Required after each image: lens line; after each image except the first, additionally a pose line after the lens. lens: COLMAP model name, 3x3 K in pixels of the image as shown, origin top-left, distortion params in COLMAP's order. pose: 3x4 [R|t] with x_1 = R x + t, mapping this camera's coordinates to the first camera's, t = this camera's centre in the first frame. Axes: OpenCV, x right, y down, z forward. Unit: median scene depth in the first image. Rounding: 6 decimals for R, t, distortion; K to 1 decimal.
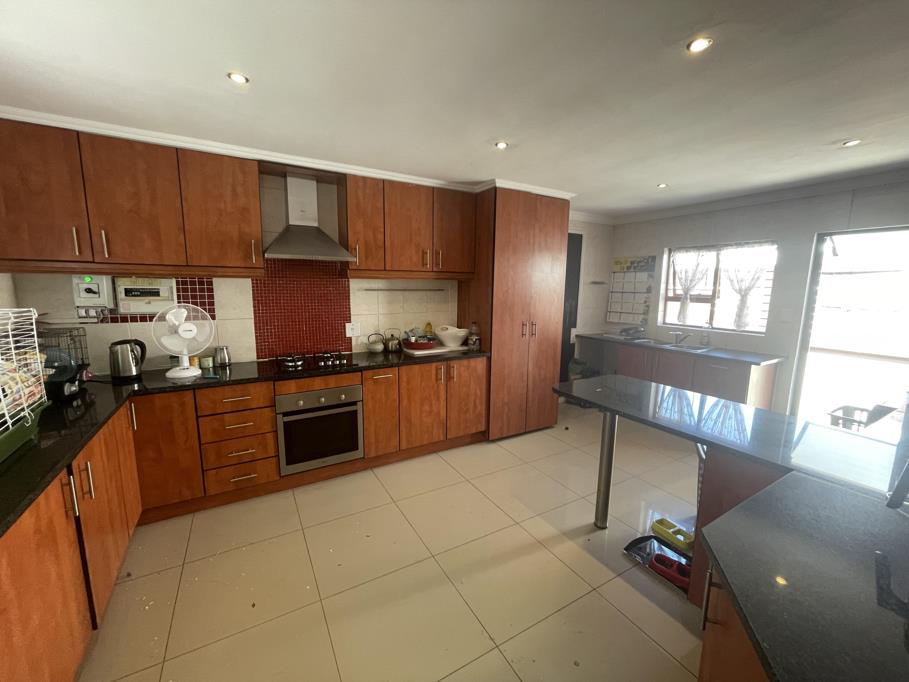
lens RADIAL K [[369.3, 0, 455.7], [0, 369.3, 341.8], [0, 0, 1]] dist [0.004009, 0.000065]
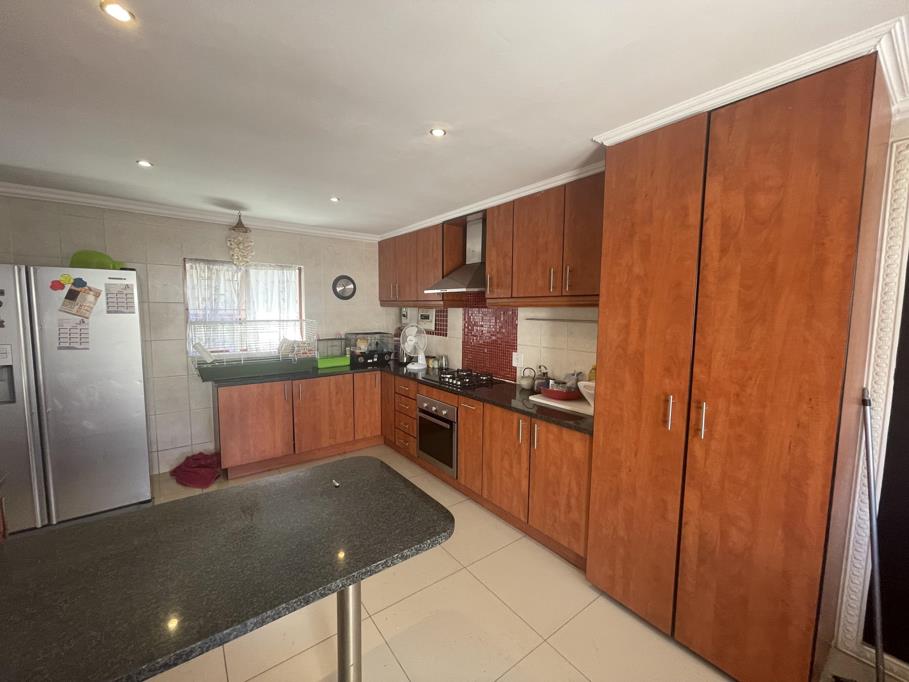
lens RADIAL K [[369.3, 0, 455.2], [0, 369.3, 340.0], [0, 0, 1]] dist [0.004009, 0.000065]
pose [[0.119172, 0.078262, -0.989784, 0.677154], [-0.157149, 0.985809, 0.059026, -0.119602], [0.980358, 0.148510, 0.129779, 0.738638]]
